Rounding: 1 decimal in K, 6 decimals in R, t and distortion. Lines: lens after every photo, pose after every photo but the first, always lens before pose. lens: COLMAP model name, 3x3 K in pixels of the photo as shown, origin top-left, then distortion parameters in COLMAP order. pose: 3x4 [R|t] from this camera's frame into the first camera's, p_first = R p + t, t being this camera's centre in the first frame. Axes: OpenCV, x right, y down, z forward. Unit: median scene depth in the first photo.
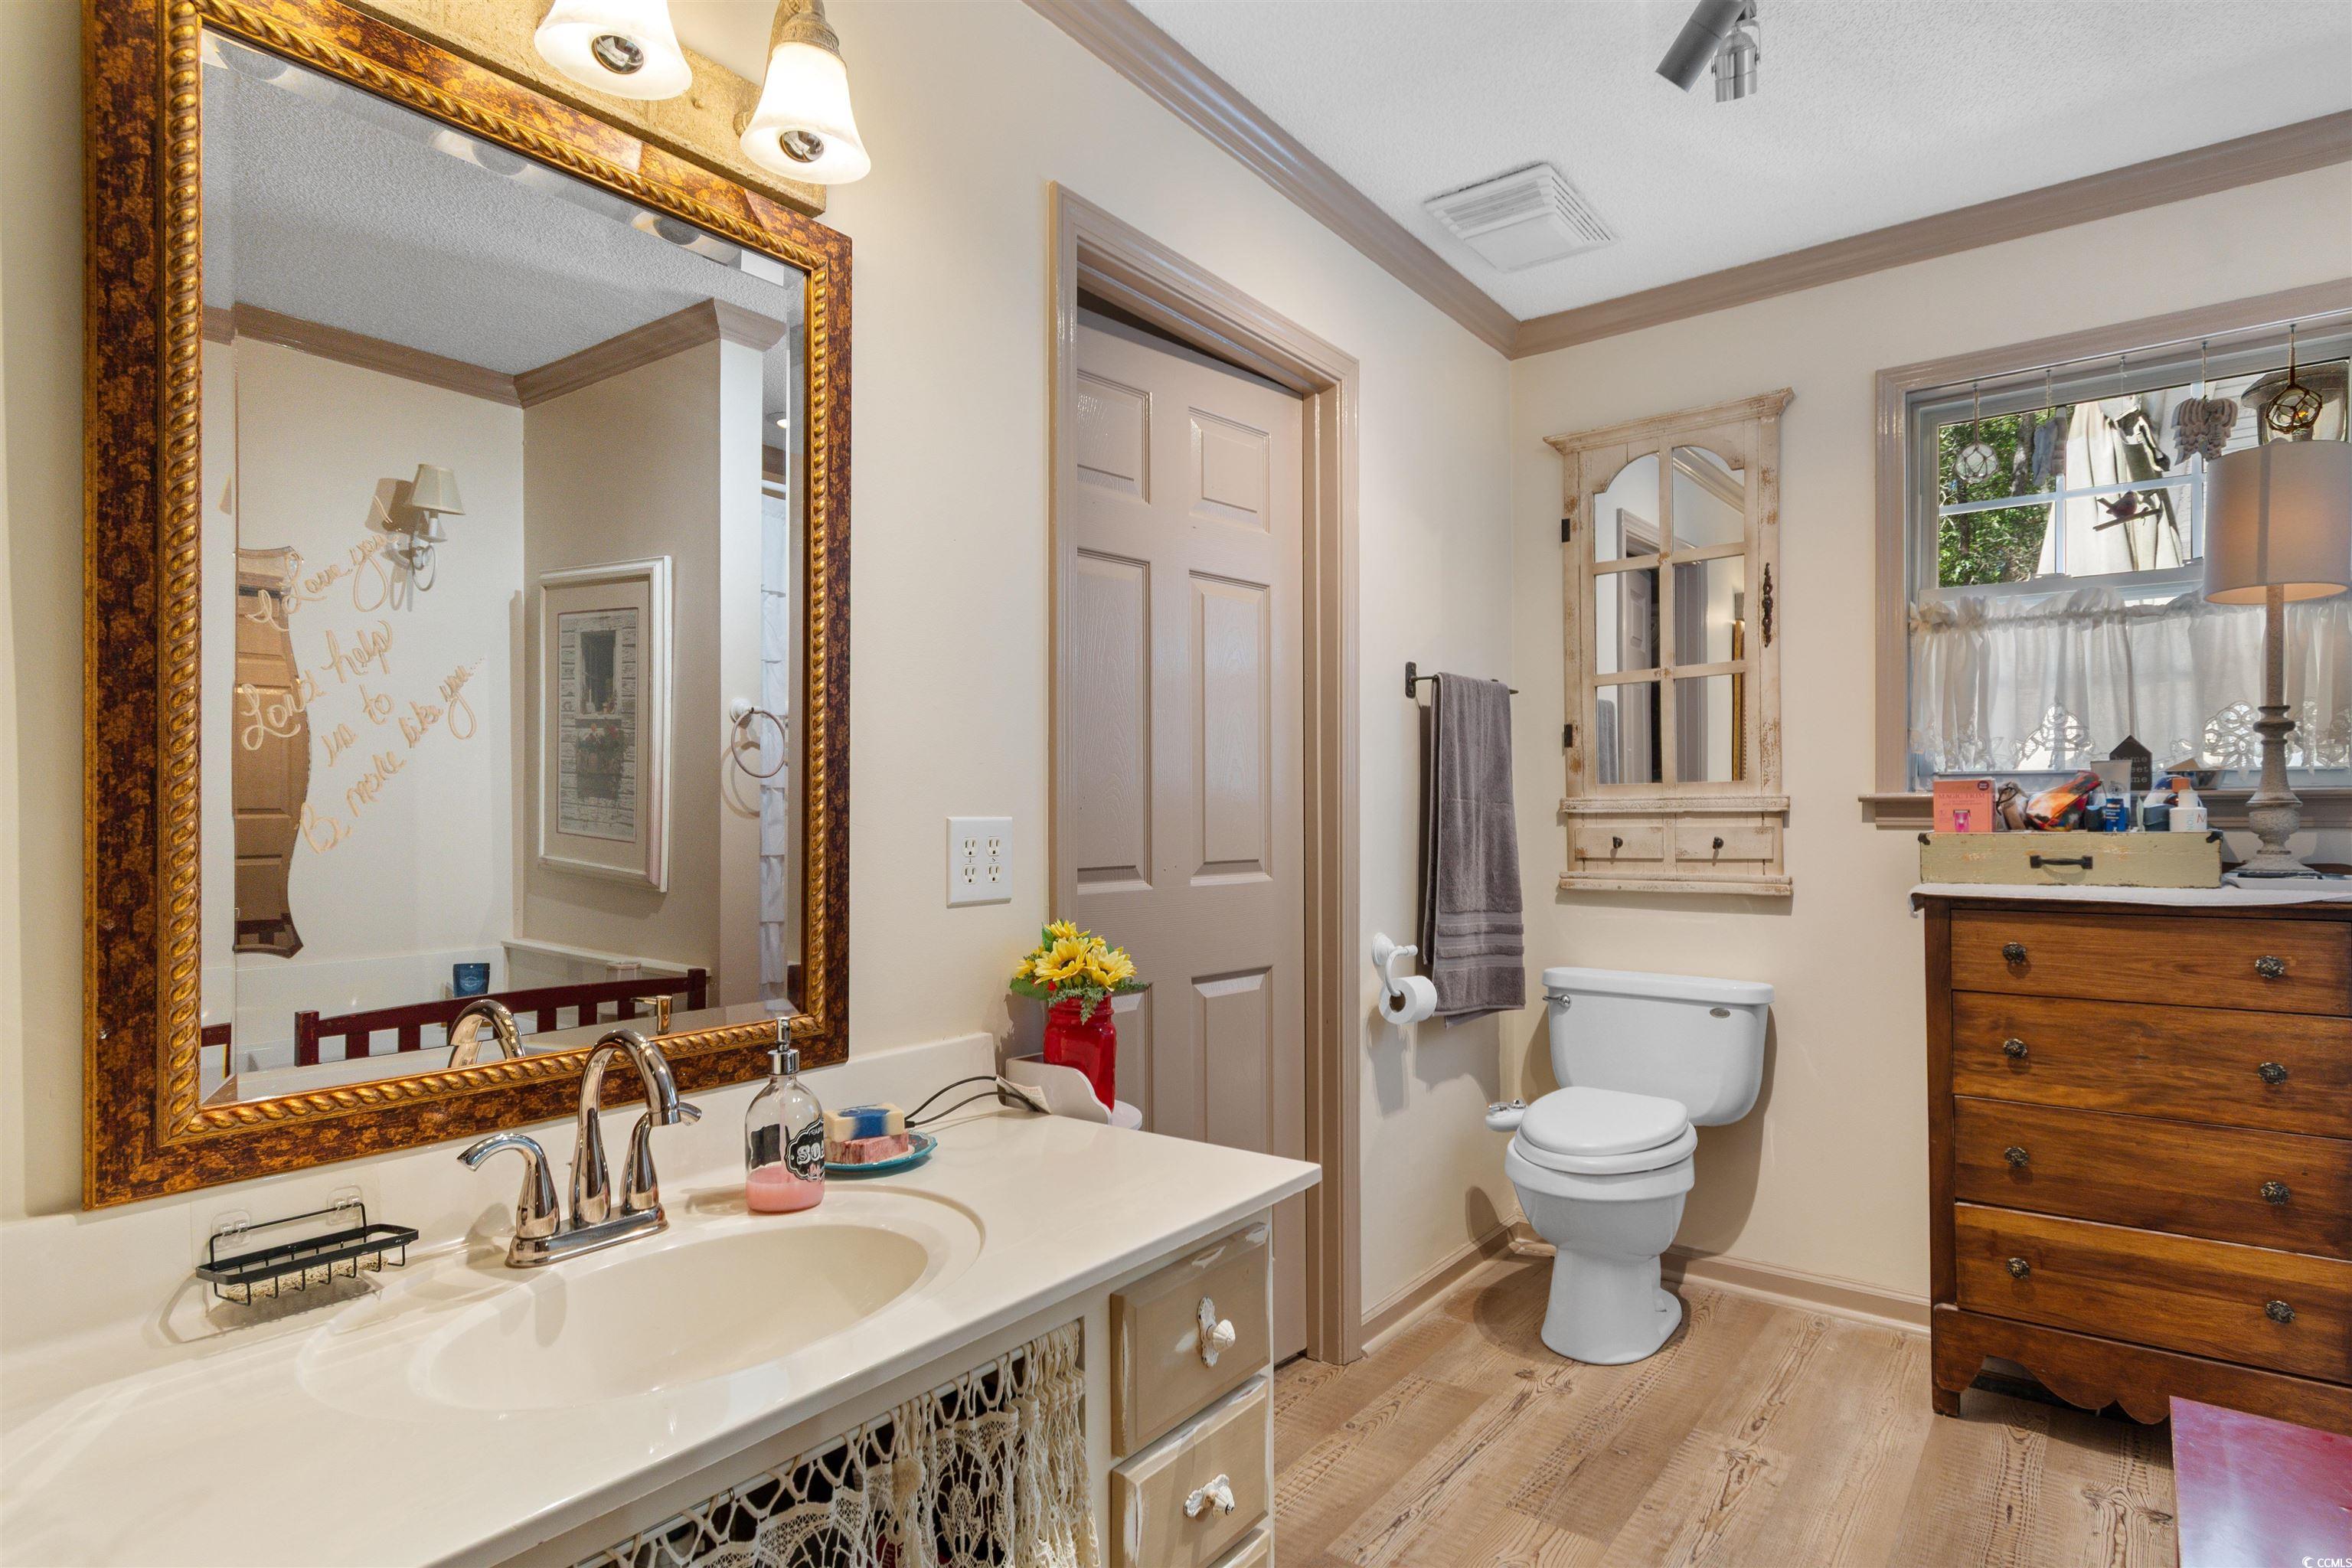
lens RADIAL K [[1241.0, 0, 1181.9], [0, 1241.0, 810.9], [0, 0, 1]] dist [0.013957, -0.000107]
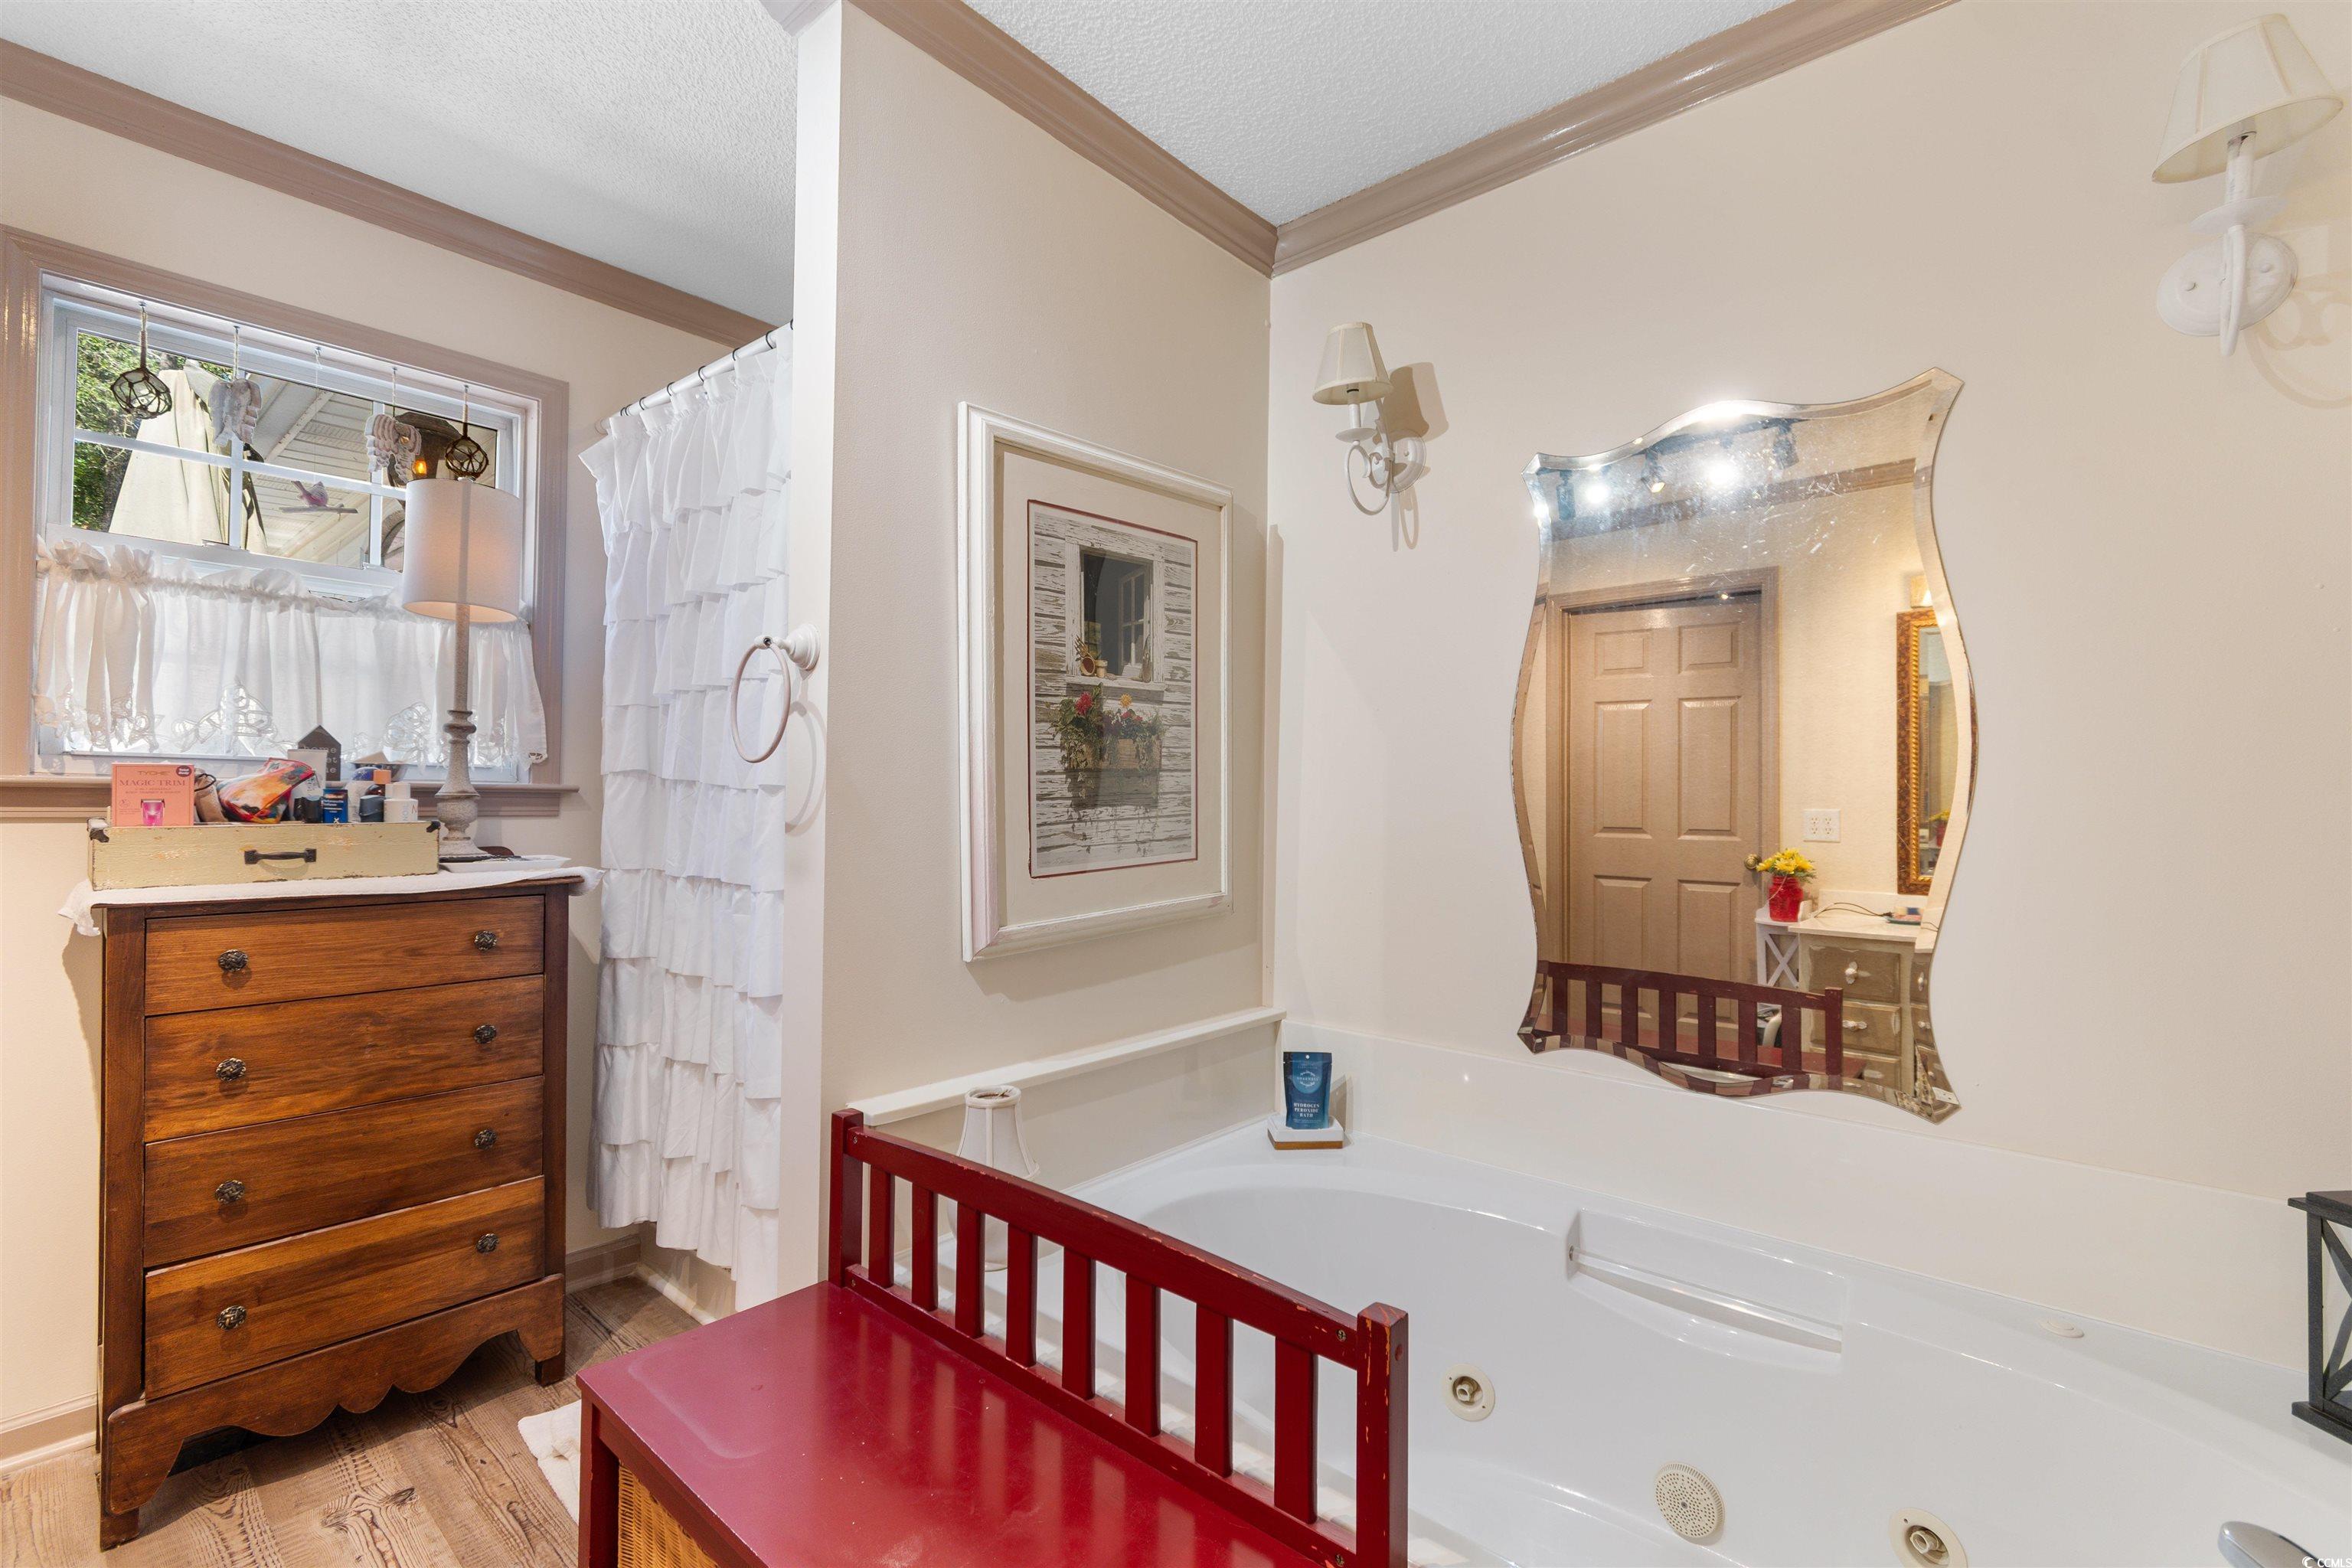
lens RADIAL K [[1035.9, 0, 1176.0], [0, 1035.9, 784.0], [0, 0, 1]] dist [0.002431, -0.000263]
pose [[0.065181, 0.020227, 0.997668, -0.029047], [-0.012475, 0.999733, -0.019454, -0.006273], [-0.997796, -0.011178, 0.065416, 0.285623]]
